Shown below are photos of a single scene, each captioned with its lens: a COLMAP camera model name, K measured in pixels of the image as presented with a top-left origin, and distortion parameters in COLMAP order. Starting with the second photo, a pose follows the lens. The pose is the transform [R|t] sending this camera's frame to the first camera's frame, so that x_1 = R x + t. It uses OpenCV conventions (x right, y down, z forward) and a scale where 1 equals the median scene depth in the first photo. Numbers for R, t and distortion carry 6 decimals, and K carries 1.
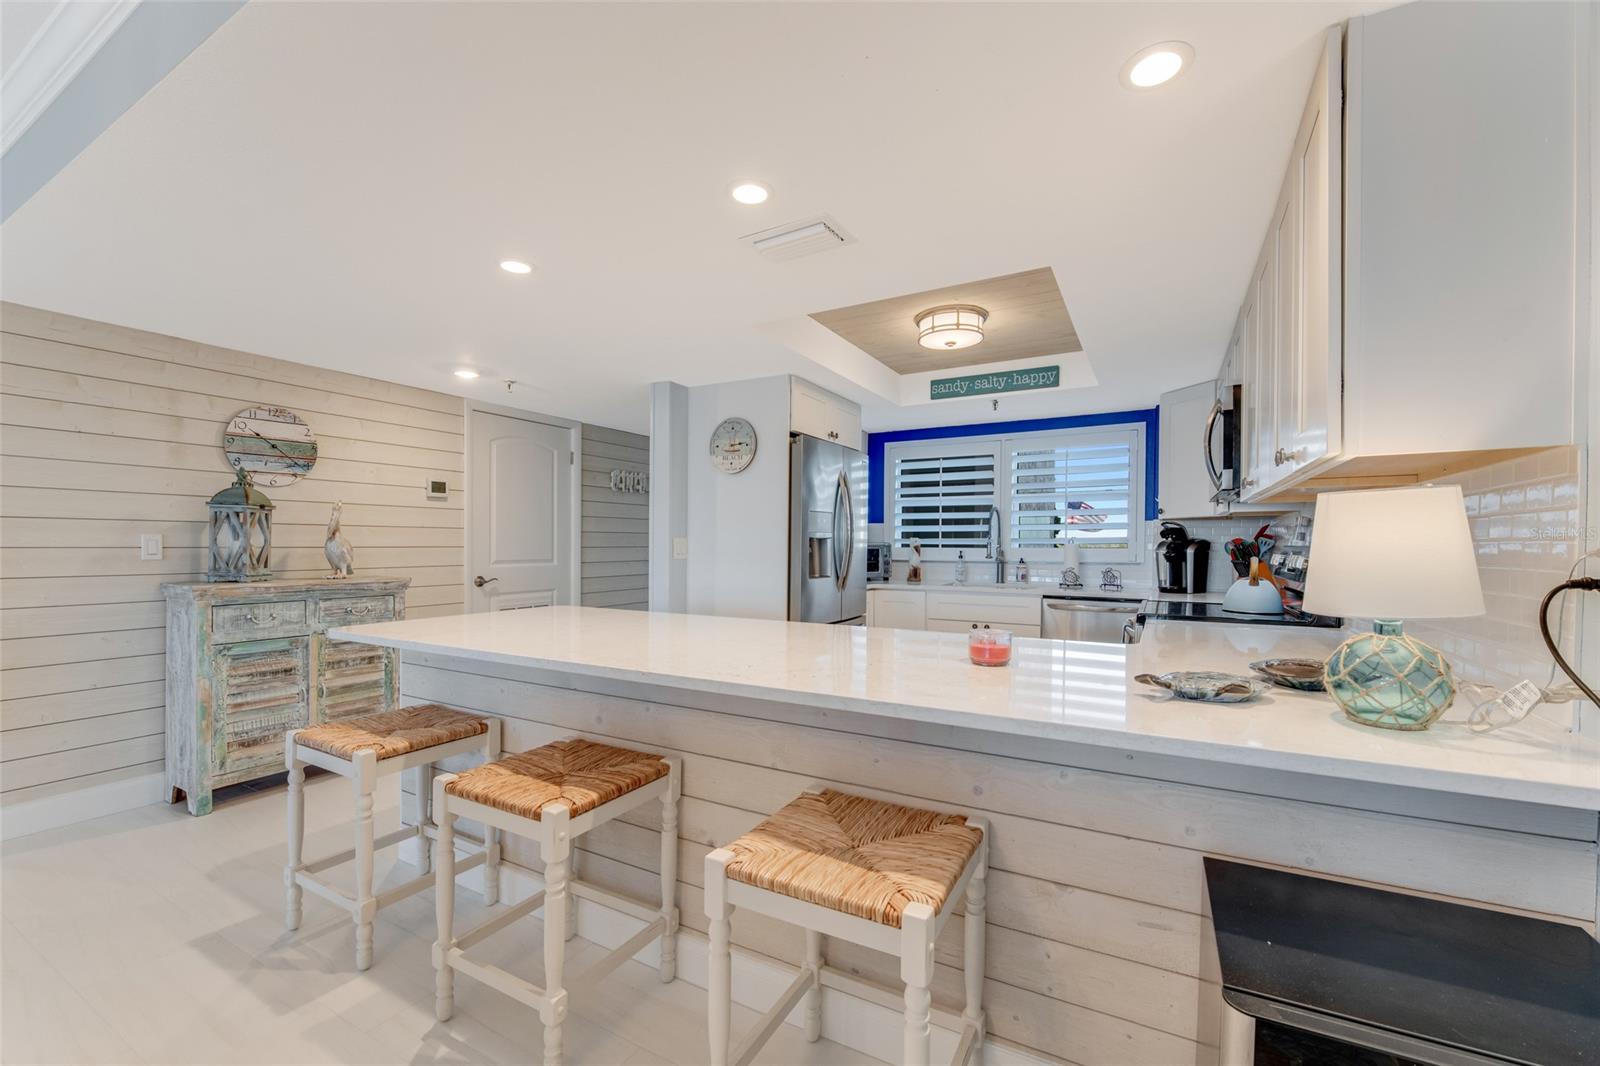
lens RADIAL K [[650.7, 0, 776.9], [0, 650.7, 556.7], [0, 0, 1]] dist [0.000235, -0.004181]
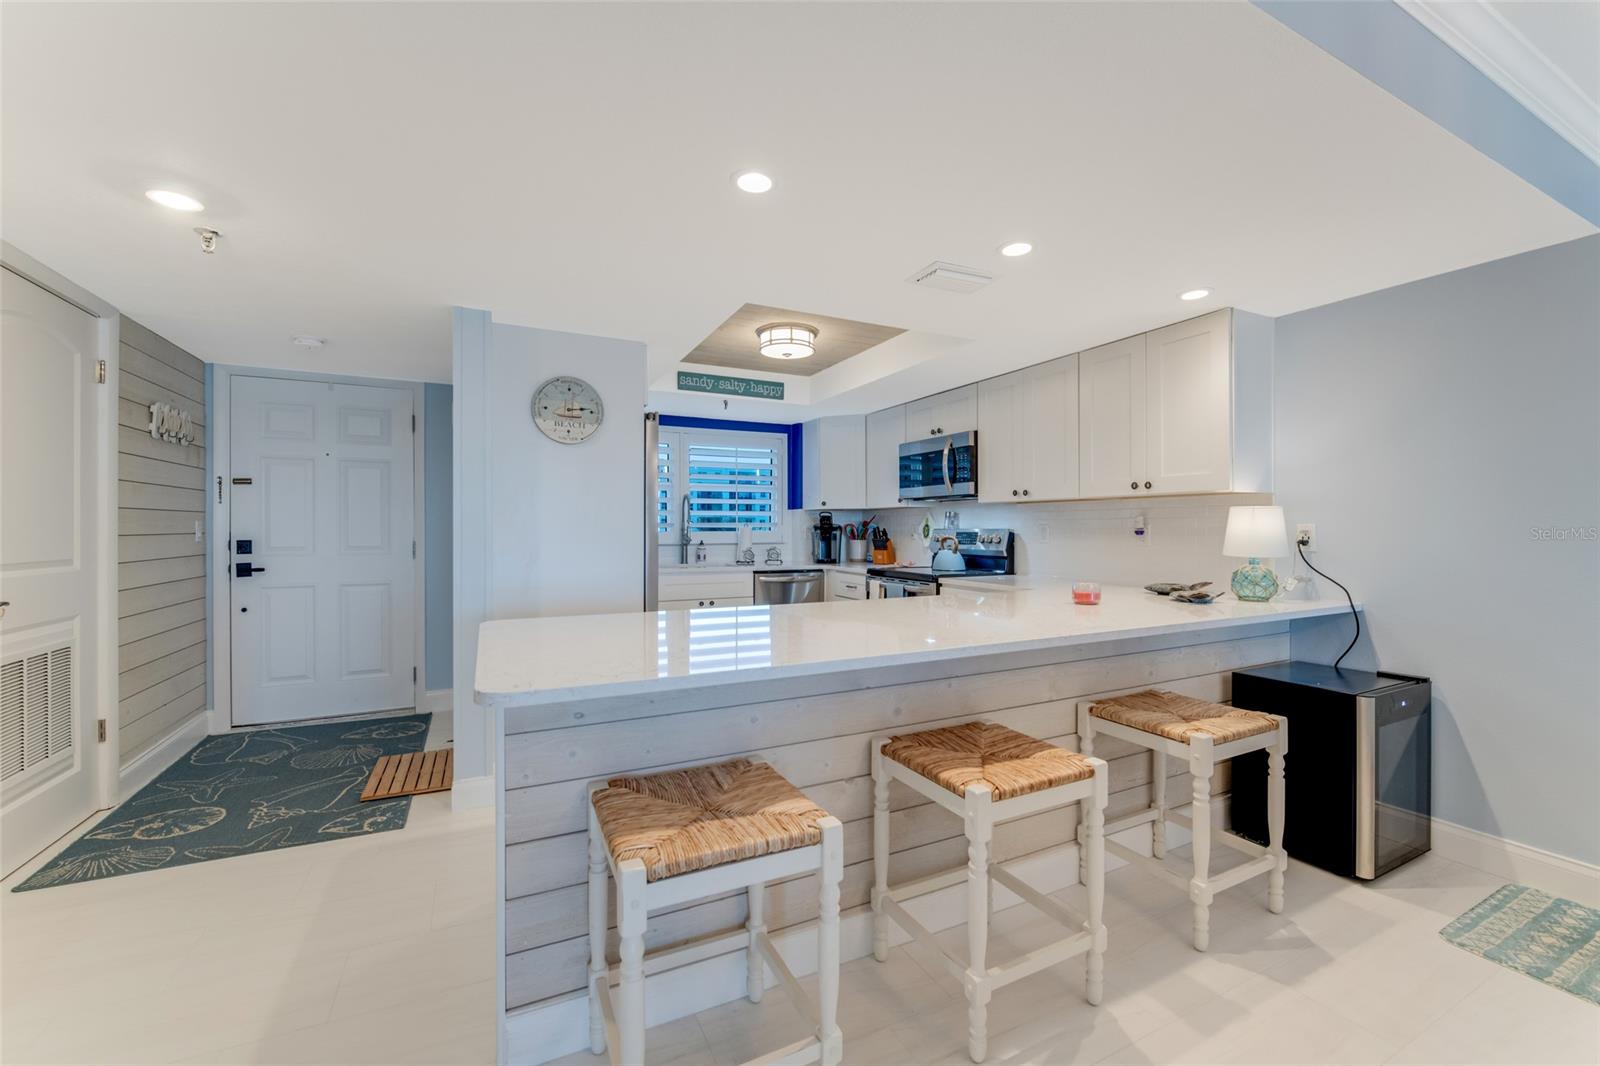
lens RADIAL K [[650.7, 0, 800.9], [0, 650.7, 530.3], [0, 0, 1]] dist [0.000235, -0.004181]
pose [[0.559826, -0.007299, 0.828578, -0.561927], [0.018728, 0.999817, -0.003846, -0.008873], [-0.828399, 0.017671, 0.559860, 0.279188]]
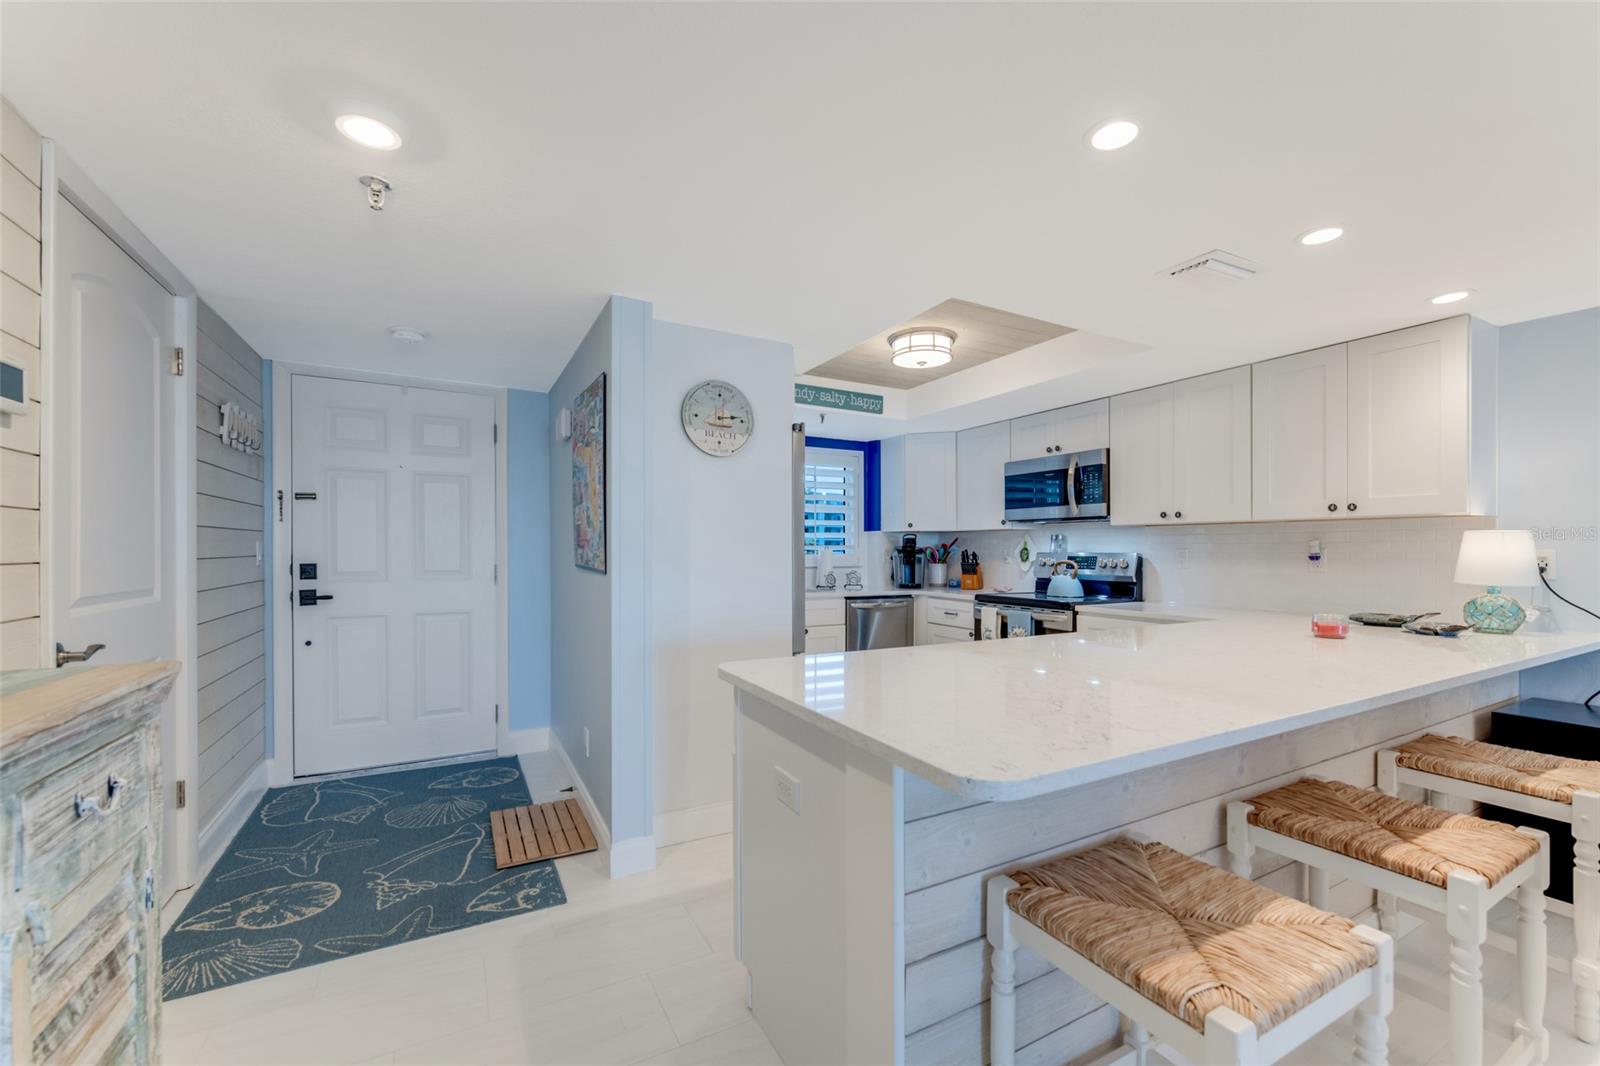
lens RADIAL K [[650.7, 0, 807.0], [0, 650.7, 553.1], [0, 0, 1]] dist [0.000235, -0.004181]
pose [[0.516007, -0.007261, 0.856554, -0.614021], [0.015888, 0.999873, -0.001096, -0.015831], [-0.856437, 0.014174, 0.516057, 0.513266]]
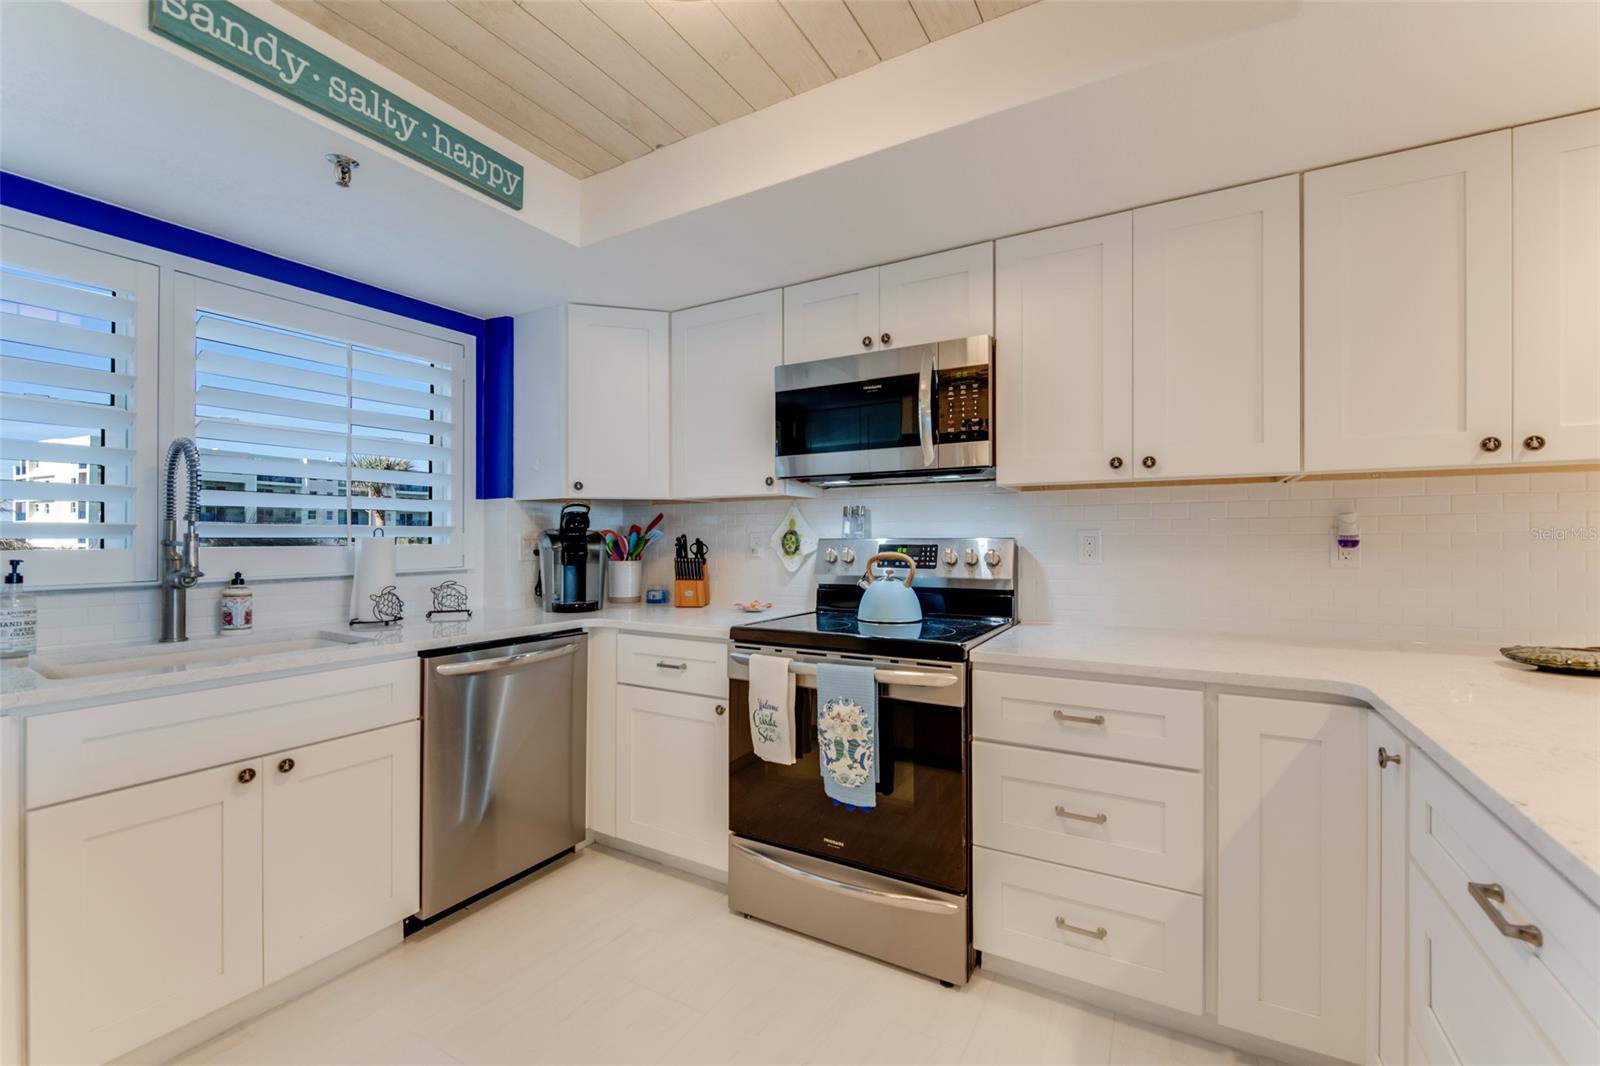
lens RADIAL K [[650.7, 0, 799.4], [0, 650.7, 527.1], [0, 0, 1]] dist [0.000235, -0.004181]
pose [[0.004497, 0.012436, 0.999913, -0.044749], [0.022331, 0.999672, -0.012534, -0.015485], [-0.999741, 0.022385, 0.004218, 0.782379]]
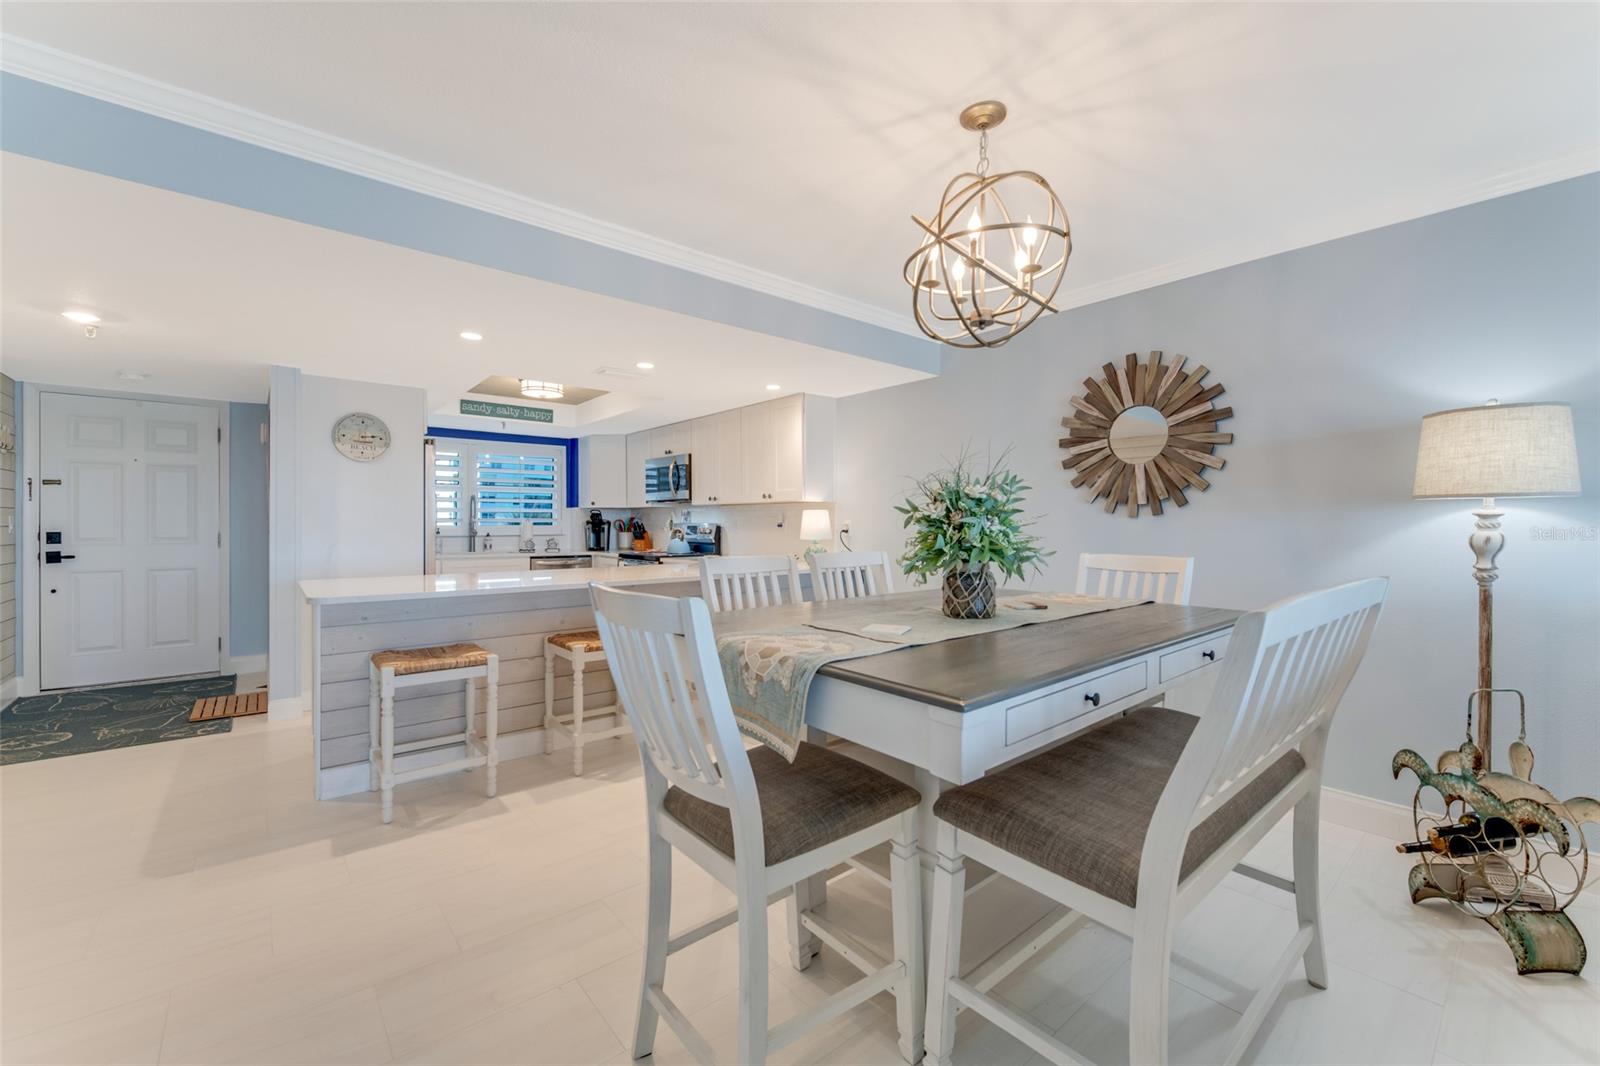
lens RADIAL K [[650.7, 0, 802.2], [0, 650.7, 523.9], [0, 0, 1]] dist [0.000235, -0.004181]
pose [[0.343633, -0.004366, 0.939094, -0.835738], [0.018964, 0.999818, -0.002291, -0.000281], [-0.938913, 0.018596, 0.343653, -0.112298]]
